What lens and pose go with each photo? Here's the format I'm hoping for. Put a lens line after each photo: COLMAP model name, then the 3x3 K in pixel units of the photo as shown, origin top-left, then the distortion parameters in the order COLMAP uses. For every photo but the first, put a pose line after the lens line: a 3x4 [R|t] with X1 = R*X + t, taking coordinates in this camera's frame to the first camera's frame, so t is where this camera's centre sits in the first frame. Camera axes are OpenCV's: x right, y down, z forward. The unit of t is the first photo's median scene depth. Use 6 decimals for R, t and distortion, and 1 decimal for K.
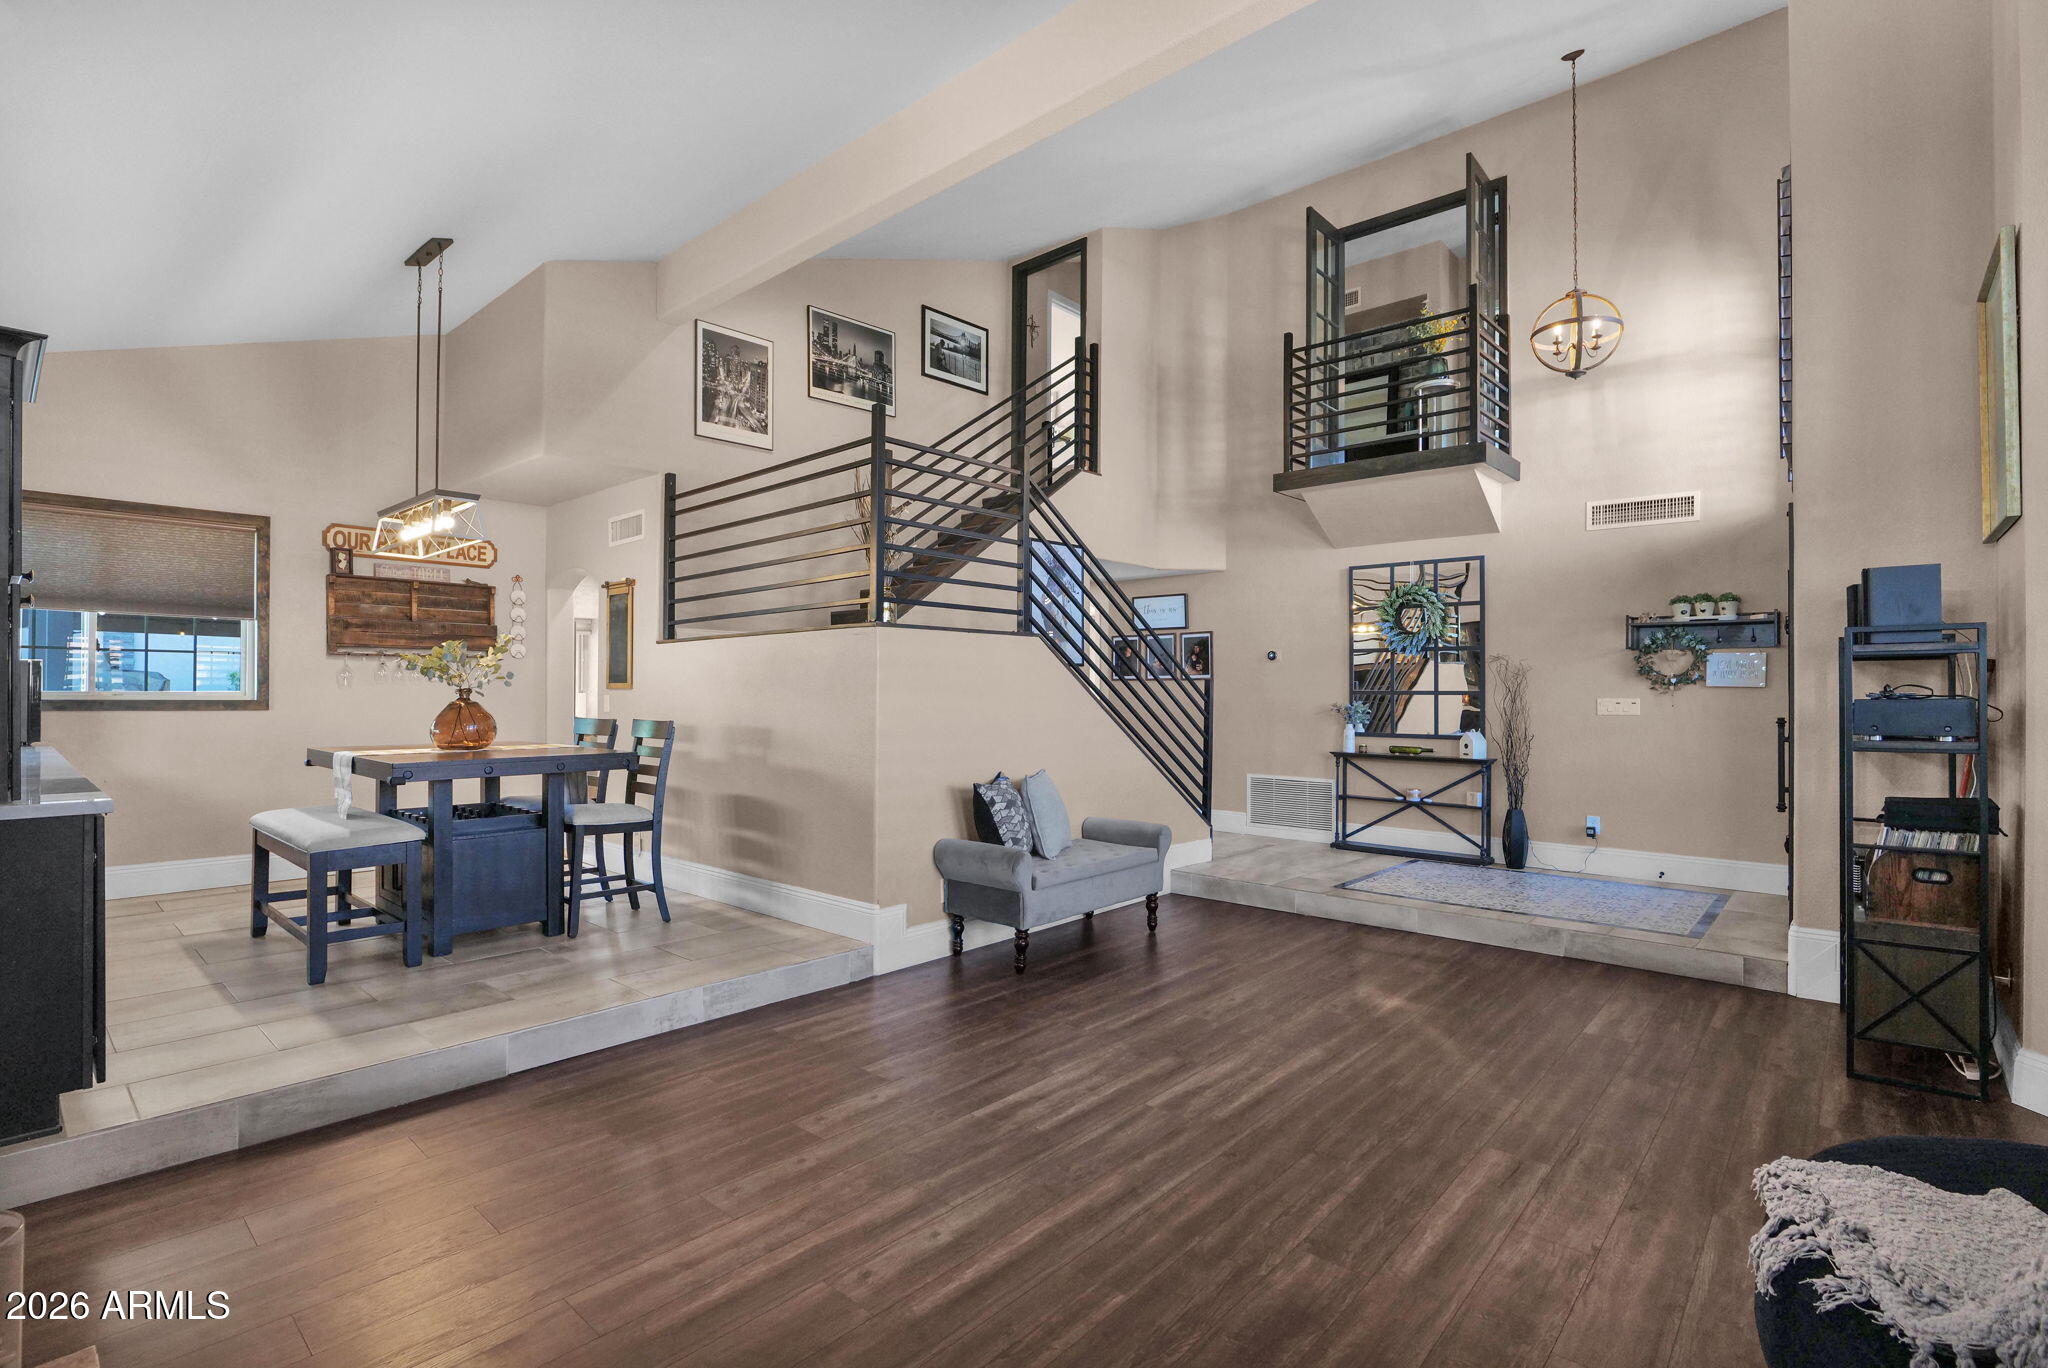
lens RADIAL K [[957.6, 0, 1025.6], [0, 957.6, 686.8], [0, 0, 1]] dist [-0.025404, 0.006500]
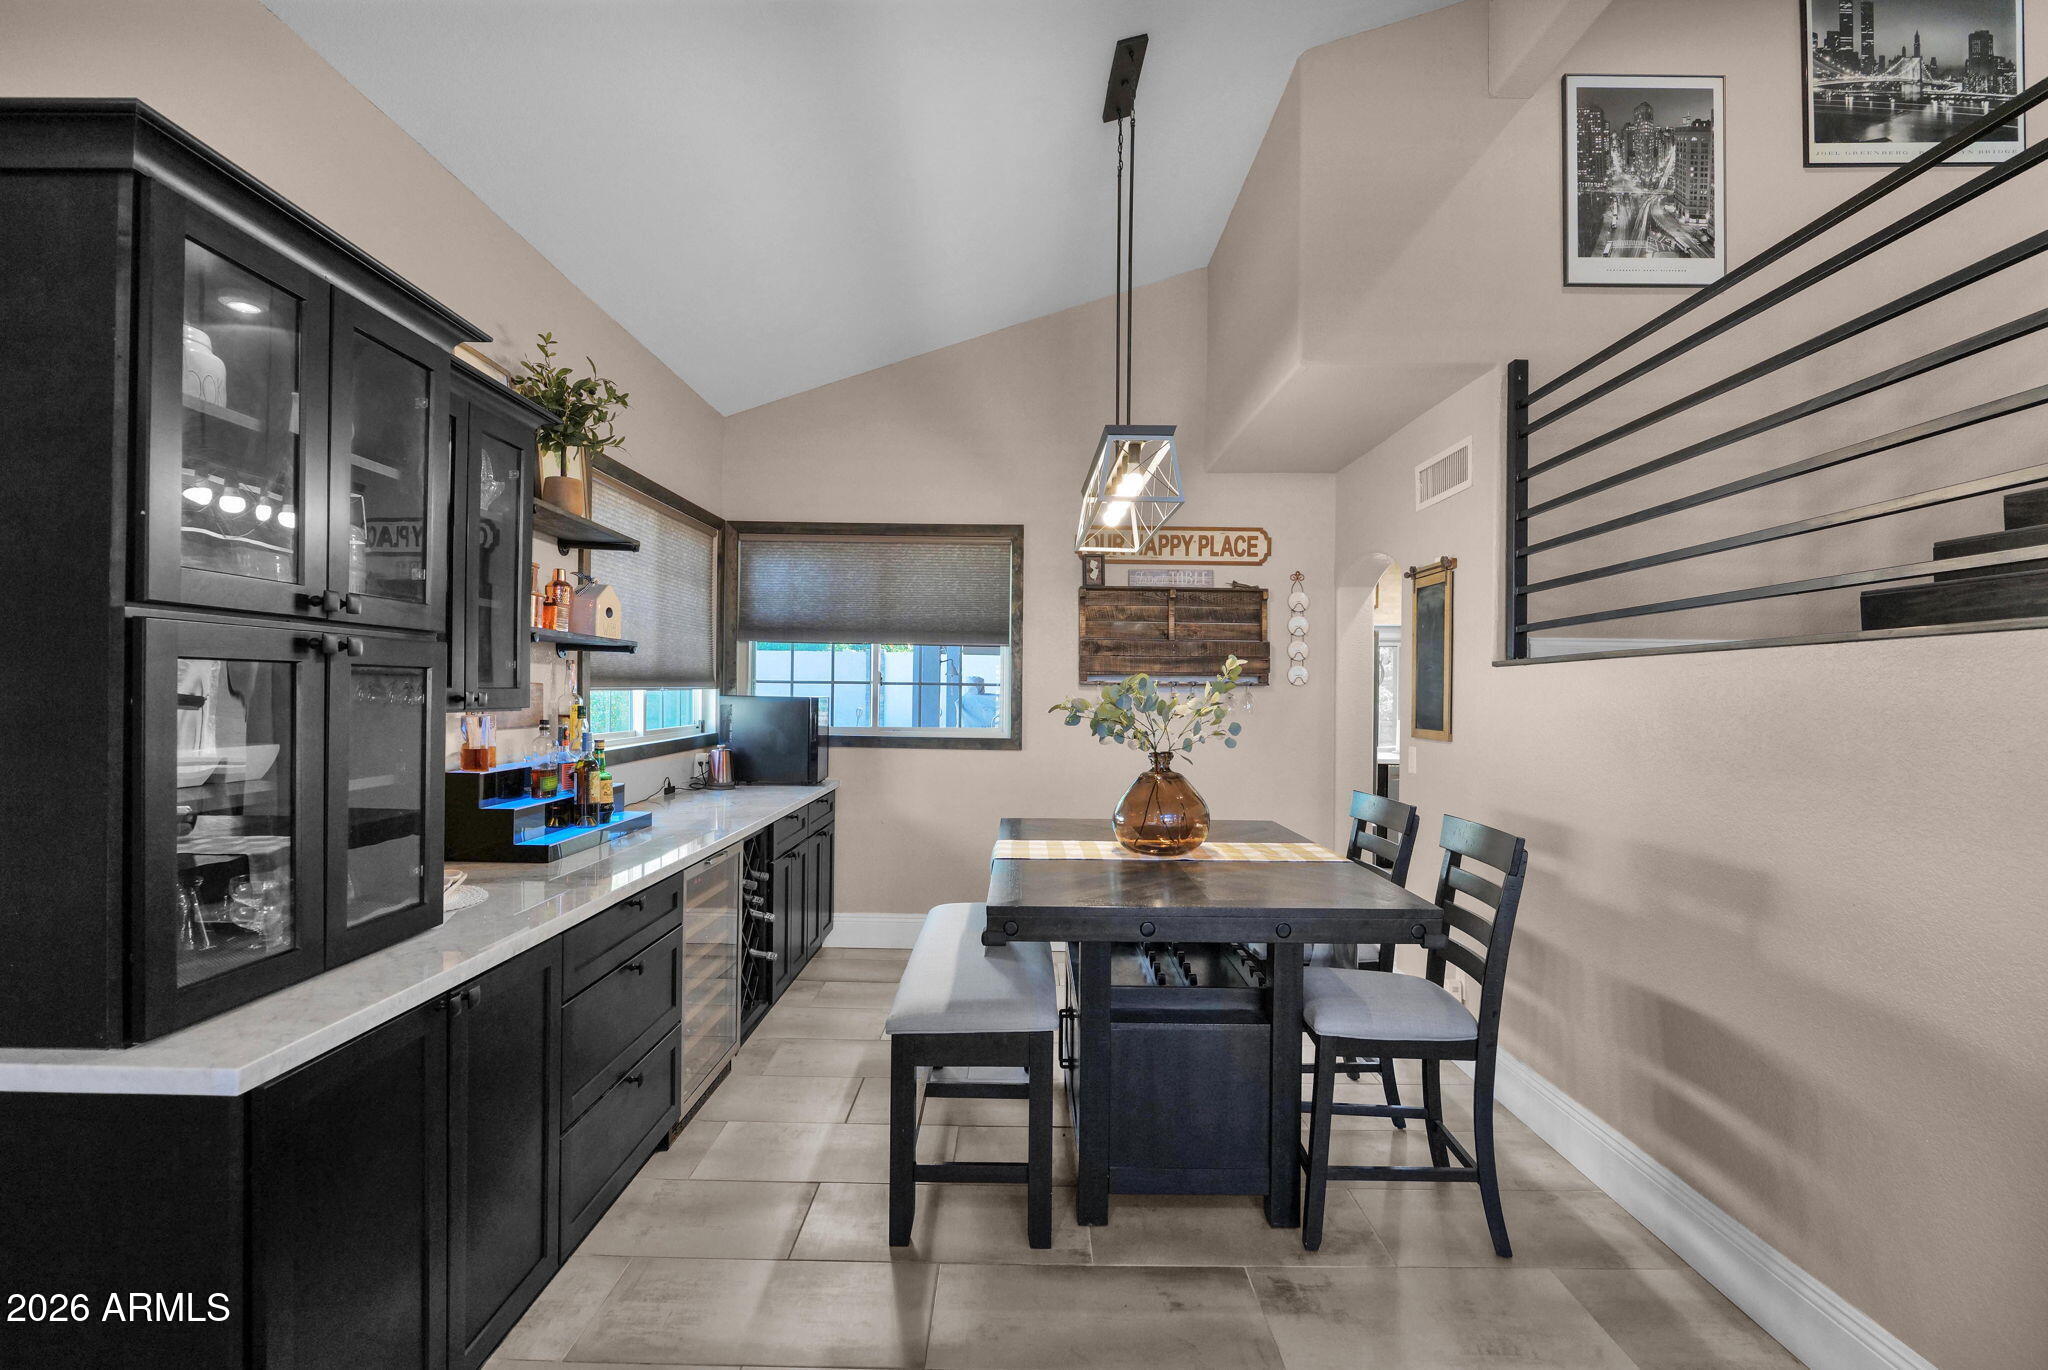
lens RADIAL K [[957.6, 0, 1025.6], [0, 957.6, 687.8], [0, 0, 1]] dist [-0.025404, 0.006500]
pose [[0.672239, 0.001692, -0.740332, -0.150068], [-0.005757, 0.999979, -0.002942, -0.028366], [0.740312, 0.006240, 0.672235, 0.401725]]
